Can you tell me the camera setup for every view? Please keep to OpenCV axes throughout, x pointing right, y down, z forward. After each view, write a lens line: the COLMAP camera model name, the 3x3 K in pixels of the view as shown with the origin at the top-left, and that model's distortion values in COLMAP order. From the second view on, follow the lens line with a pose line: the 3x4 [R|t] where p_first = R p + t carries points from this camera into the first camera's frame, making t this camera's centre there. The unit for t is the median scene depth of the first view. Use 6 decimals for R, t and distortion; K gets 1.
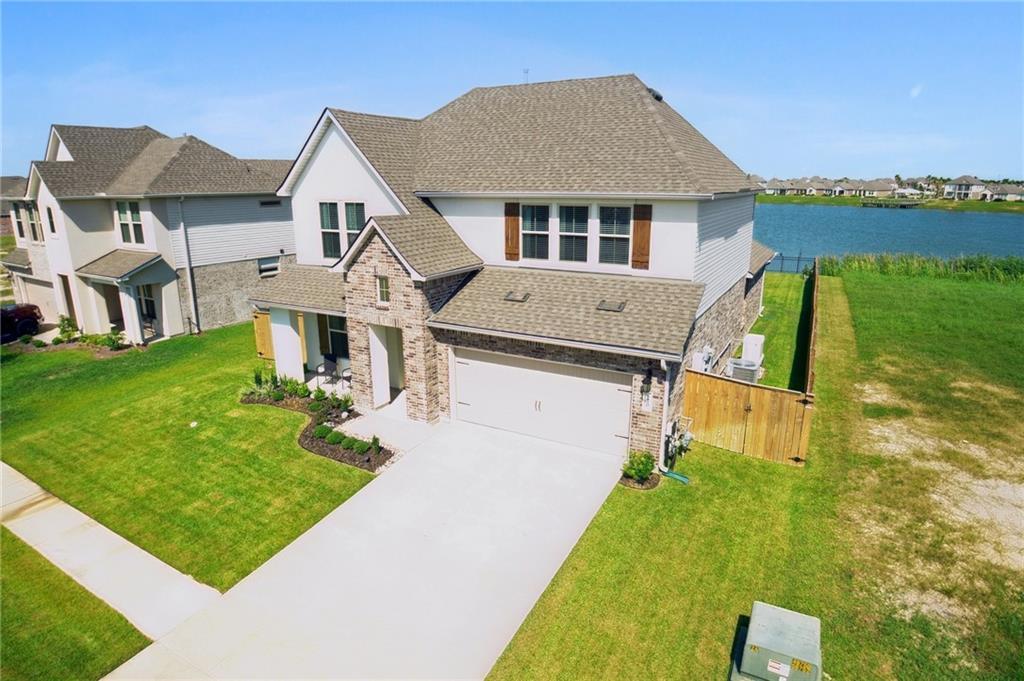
lens RADIAL K [[570.1, 0, 512.0], [0, 570.1, 340.5], [0, 0, 1]] dist [-0.070237, 0.000507]
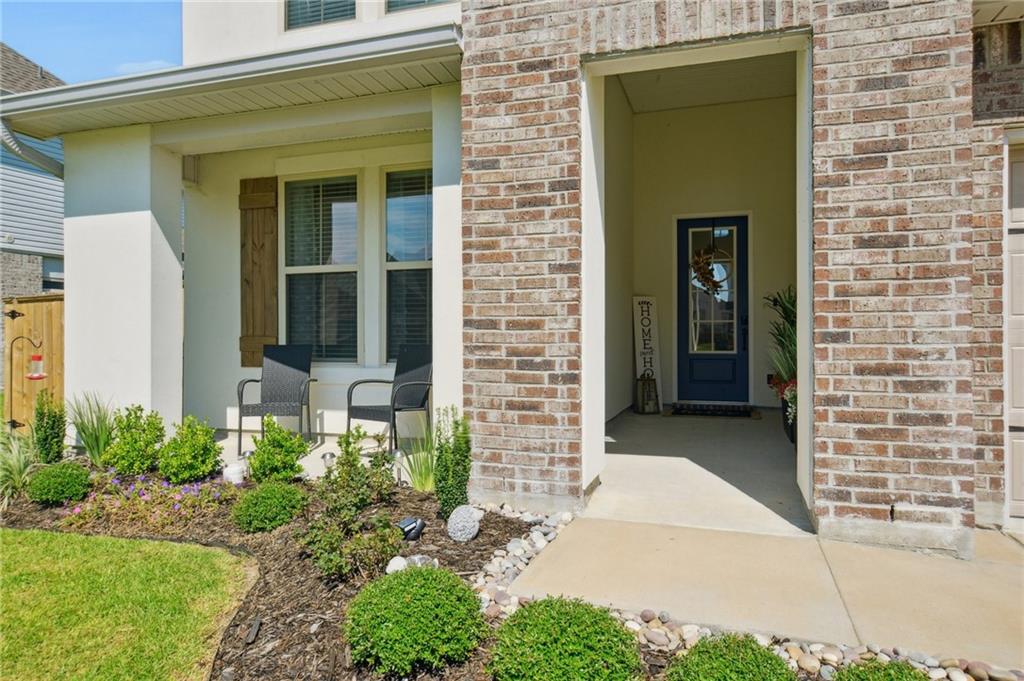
lens RADIAL K [[661.3, 0, 512.0], [0, 661.3, 340.5], [0, 0, 1]] dist [-0.003136, -0.001440]
pose [[0.982474, -0.004064, 0.186355, -0.295623], [0.050563, 0.968087, -0.245459, 0.118039], [-0.179411, 0.250580, 0.951326, 0.722839]]
